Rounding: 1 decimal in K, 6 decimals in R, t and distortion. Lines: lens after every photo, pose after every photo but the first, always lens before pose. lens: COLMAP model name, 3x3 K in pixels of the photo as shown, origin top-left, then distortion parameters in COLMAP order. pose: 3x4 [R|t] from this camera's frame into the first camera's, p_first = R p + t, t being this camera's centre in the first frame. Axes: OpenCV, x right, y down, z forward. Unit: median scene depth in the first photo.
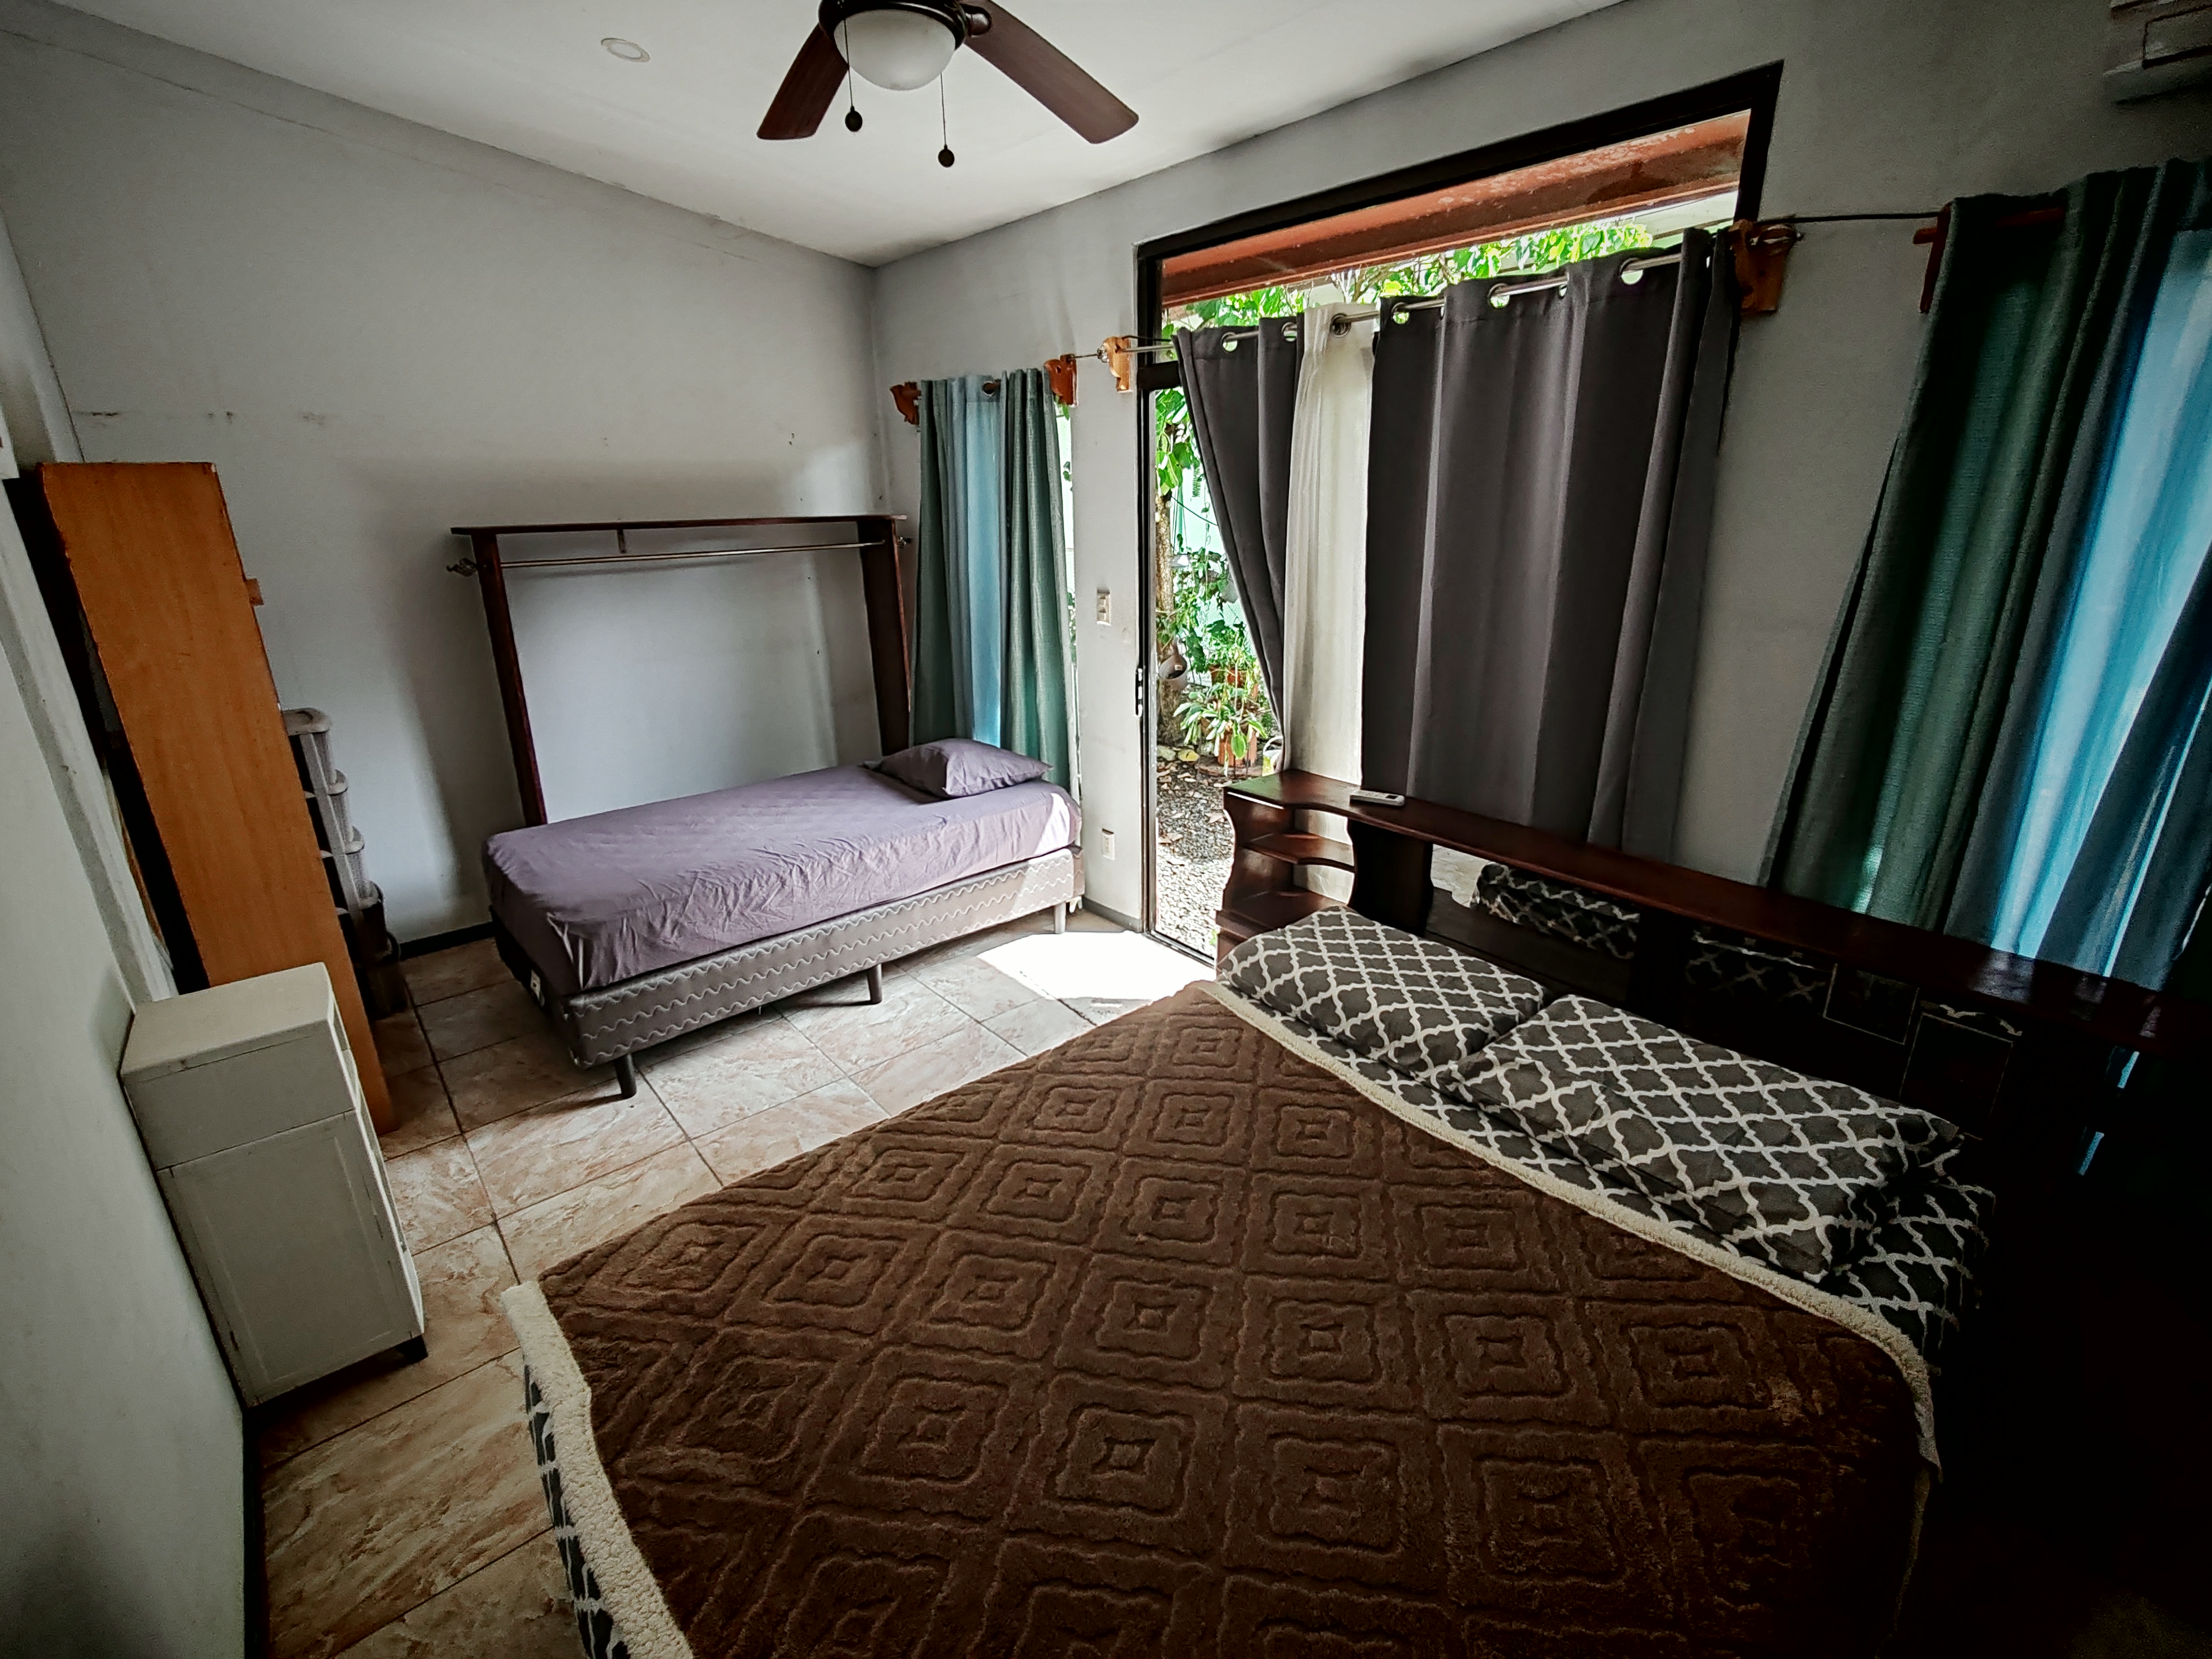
lens RADIAL K [[1004.1, 0, 1102.3], [0, 1004.1, 825.4], [0, 0, 1]] dist [-0.007299, 0.001679]
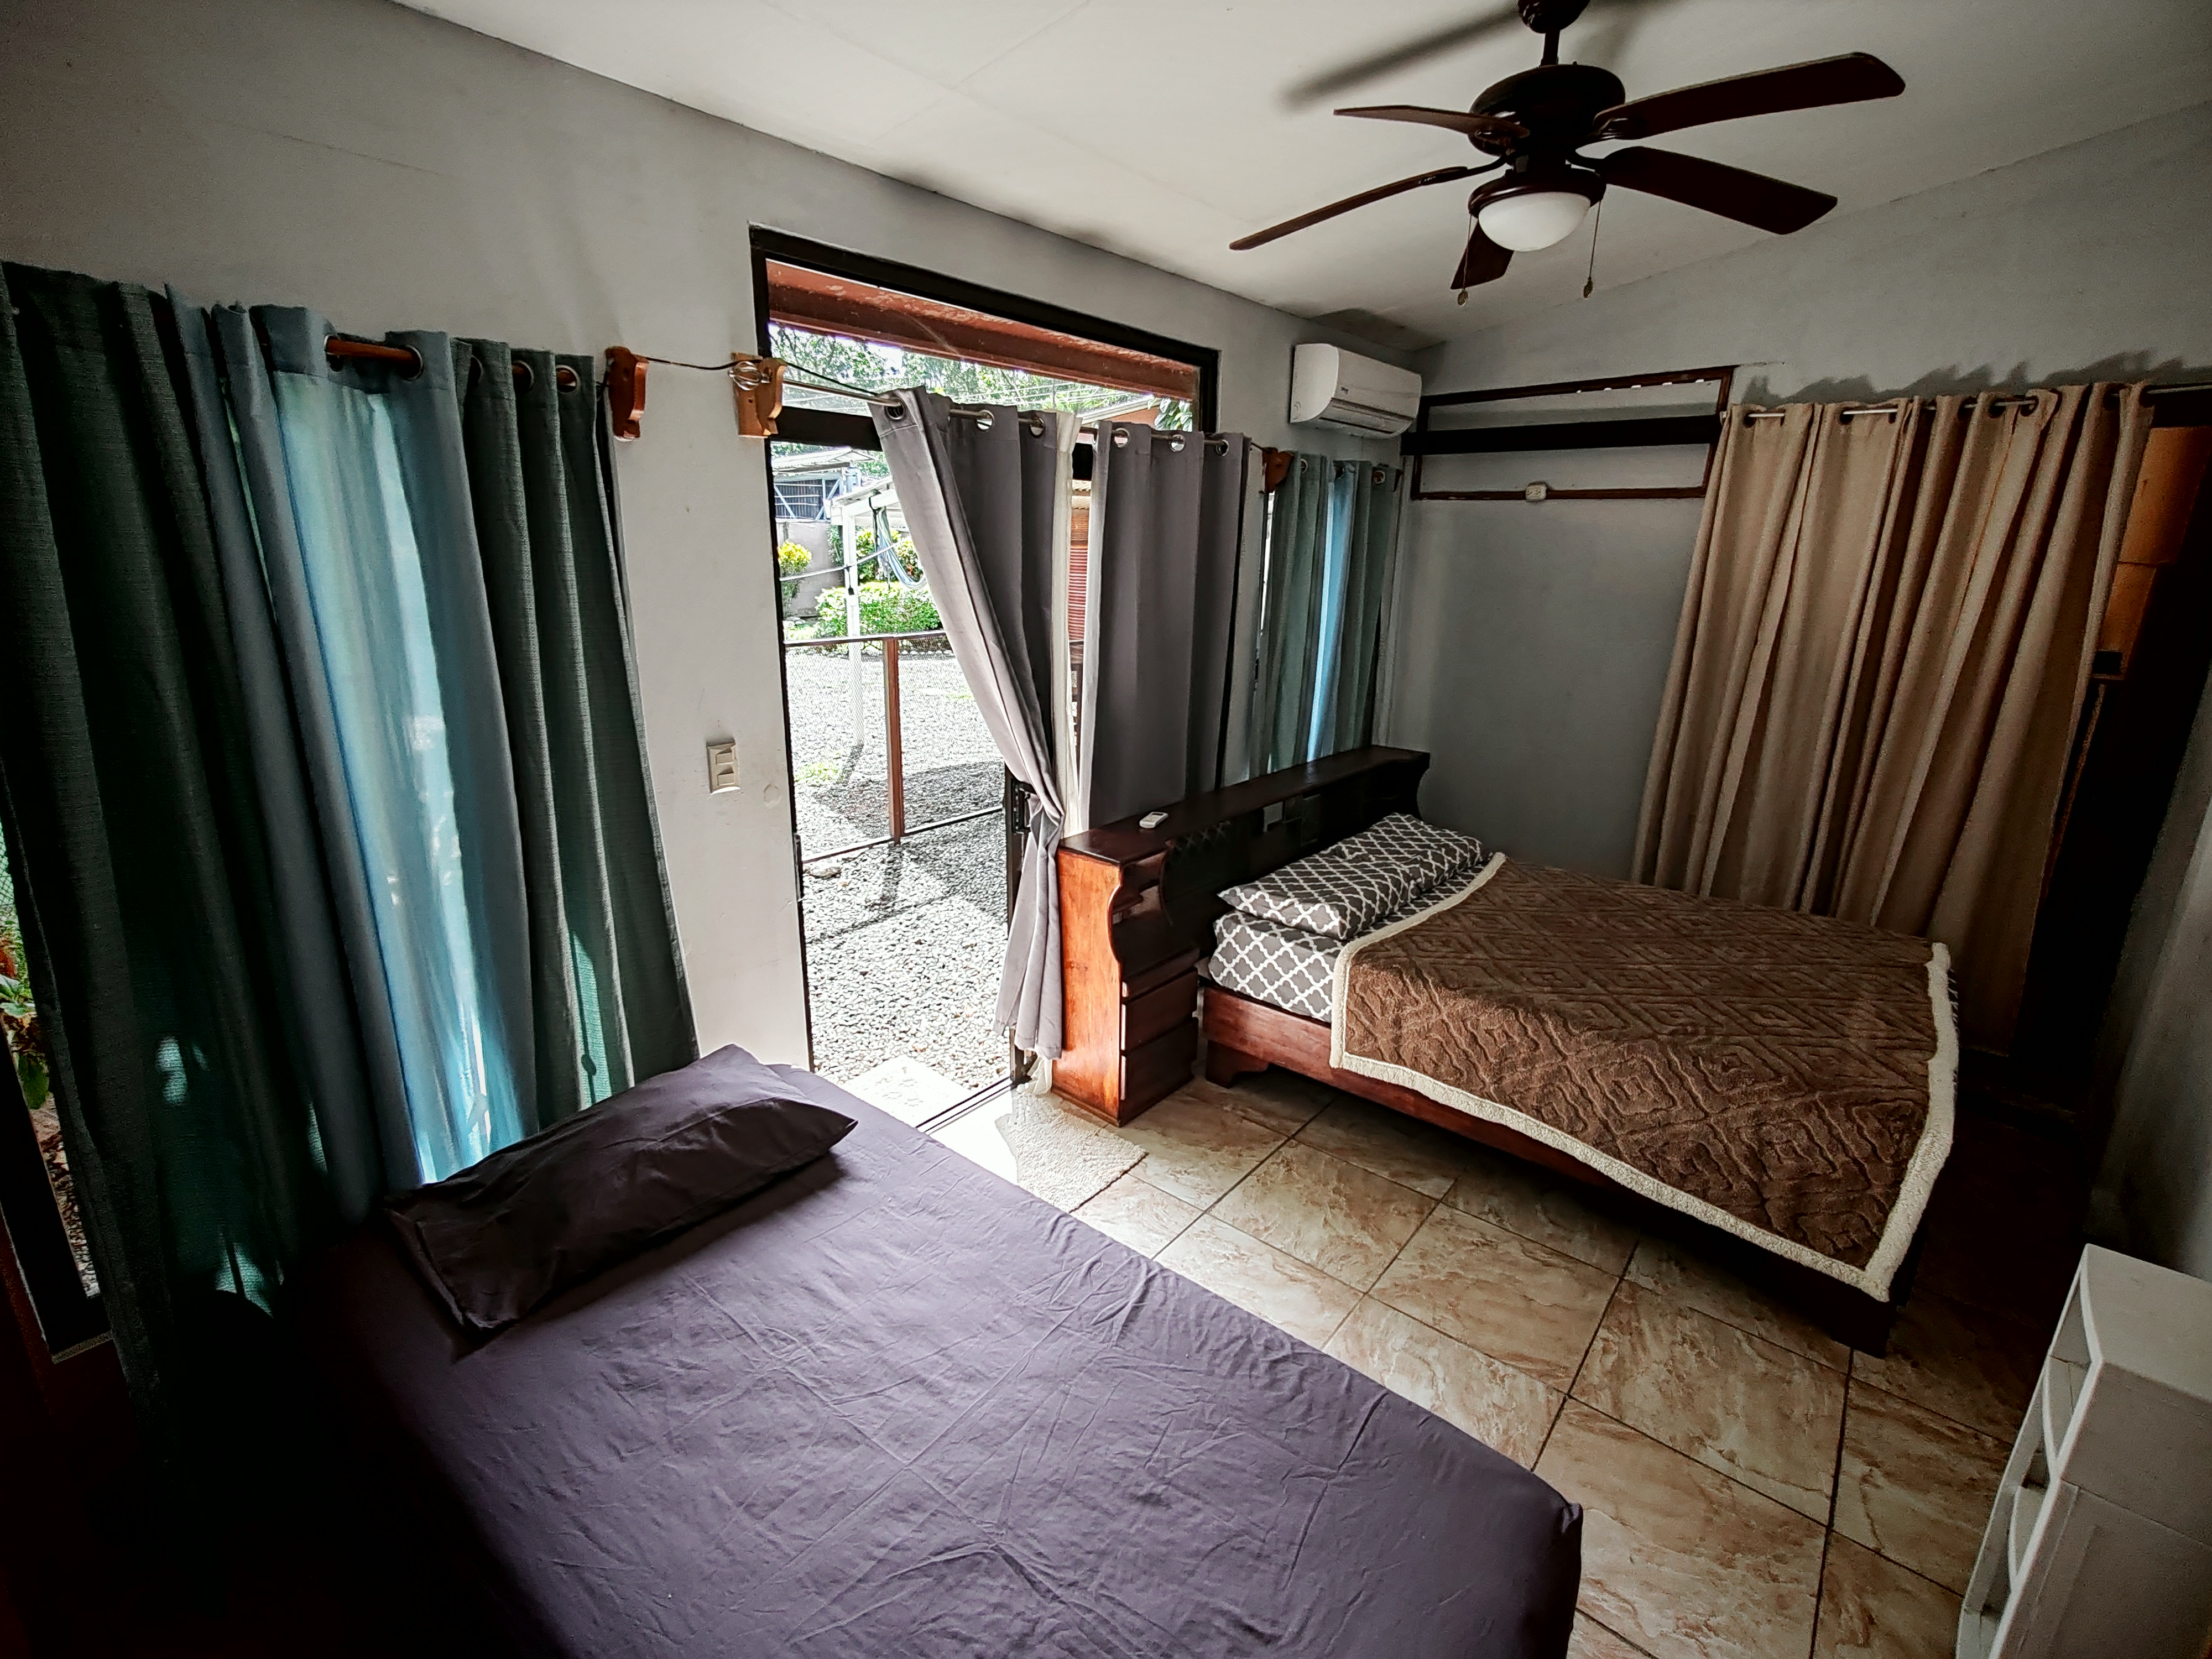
lens RADIAL K [[1004.1, 0, 1097.8], [0, 1004.1, 831.5], [0, 0, 1]] dist [-0.007299, 0.001679]
pose [[-0.188190, -0.266277, 0.945347, -0.962142], [0.297684, 0.901801, 0.313272, -0.456211], [-0.935932, 0.340369, -0.090444, 1.260130]]
